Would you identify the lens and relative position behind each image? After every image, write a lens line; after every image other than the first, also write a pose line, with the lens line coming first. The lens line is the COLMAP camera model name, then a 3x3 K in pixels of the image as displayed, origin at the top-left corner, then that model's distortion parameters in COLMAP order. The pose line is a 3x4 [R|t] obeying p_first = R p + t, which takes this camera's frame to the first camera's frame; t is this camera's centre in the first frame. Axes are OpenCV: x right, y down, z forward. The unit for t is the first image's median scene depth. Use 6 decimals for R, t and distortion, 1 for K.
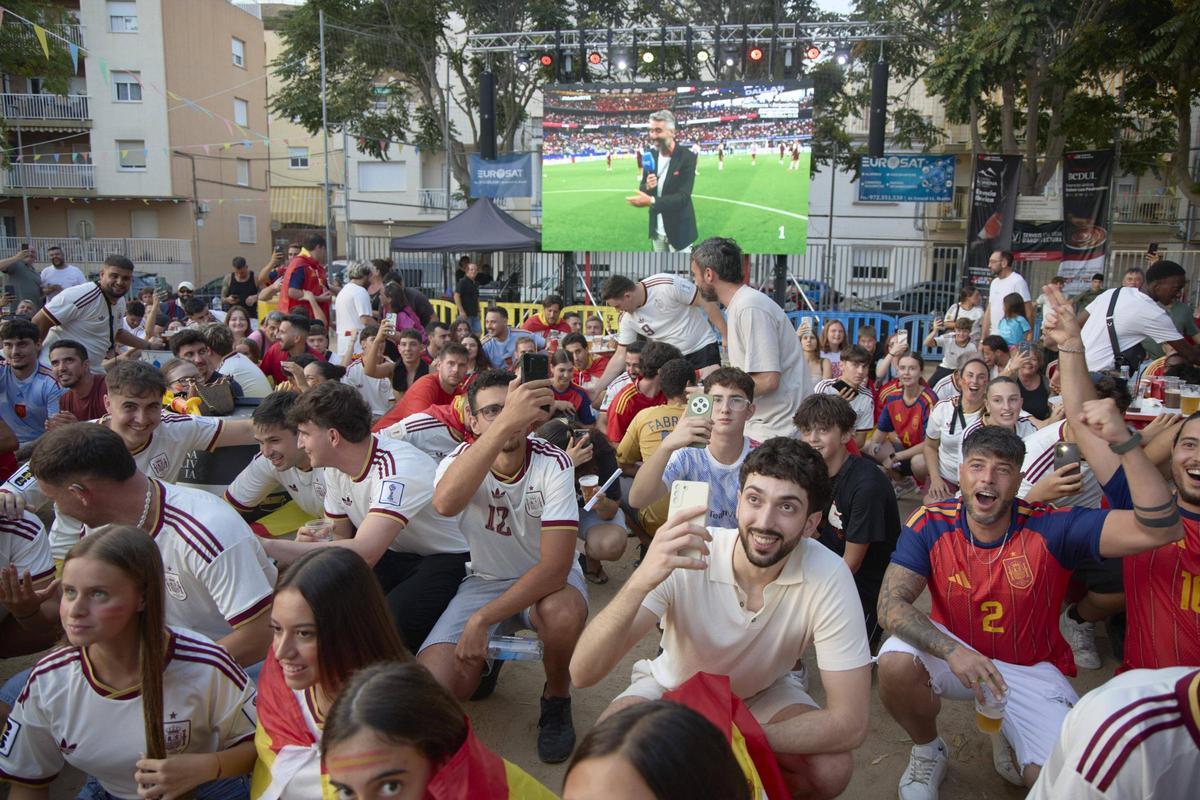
lens RADIAL K [[847.8, 0, 603.1], [0, 847.8, 398.8], [0, 0, 1]] dist [-0.066700, 0.011421]
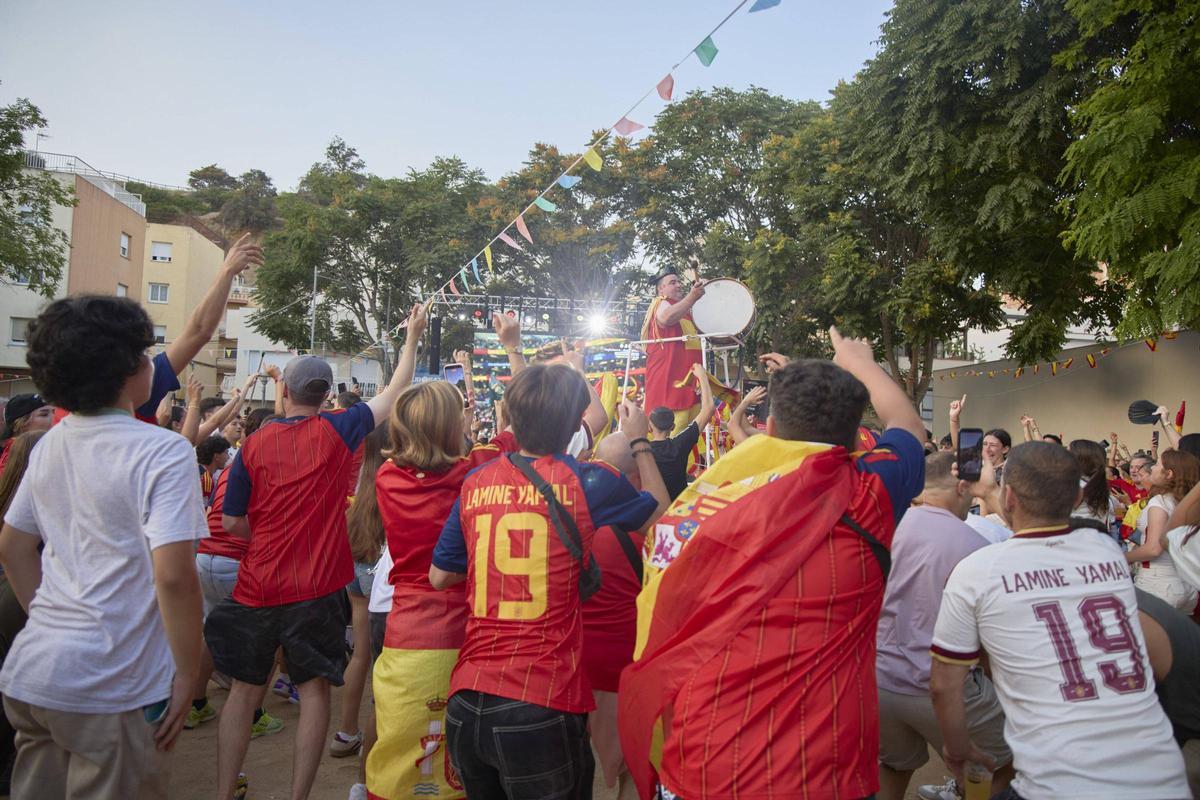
lens RADIAL K [[889.7, 0, 591.7], [0, 889.7, 391.6], [0, 0, 1]] dist [-0.074798, 0.061609]
pose [[0.969278, 0.033874, 0.243623, -0.230391], [0.017766, 0.978243, -0.206701, 0.068305], [-0.245324, 0.204679, 0.947588, -0.502585]]
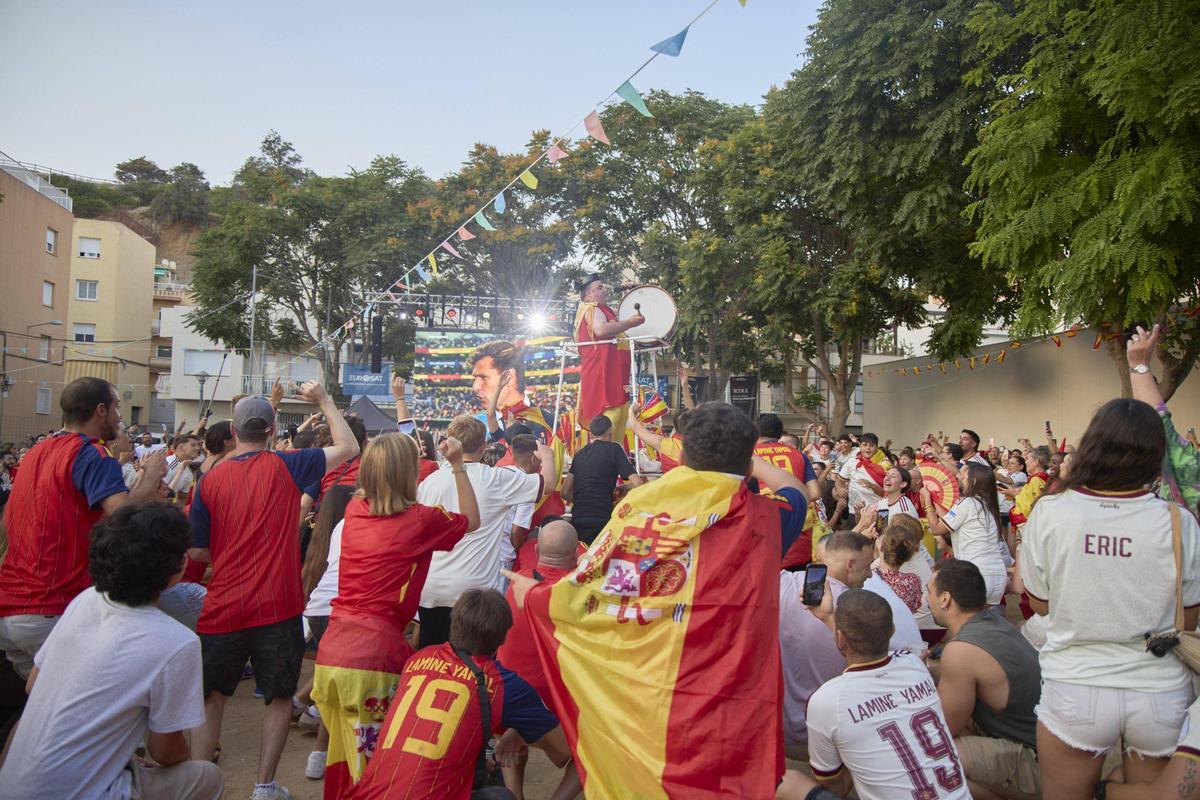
lens RADIAL K [[889.7, 0, 601.6], [0, 889.7, 396.2], [0, 0, 1]] dist [-0.074798, 0.061609]
pose [[0.948182, 0.024370, 0.316793, -0.235477], [0.039959, 0.979991, -0.194990, 0.072783], [-0.315206, 0.197545, 0.928236, -0.531748]]
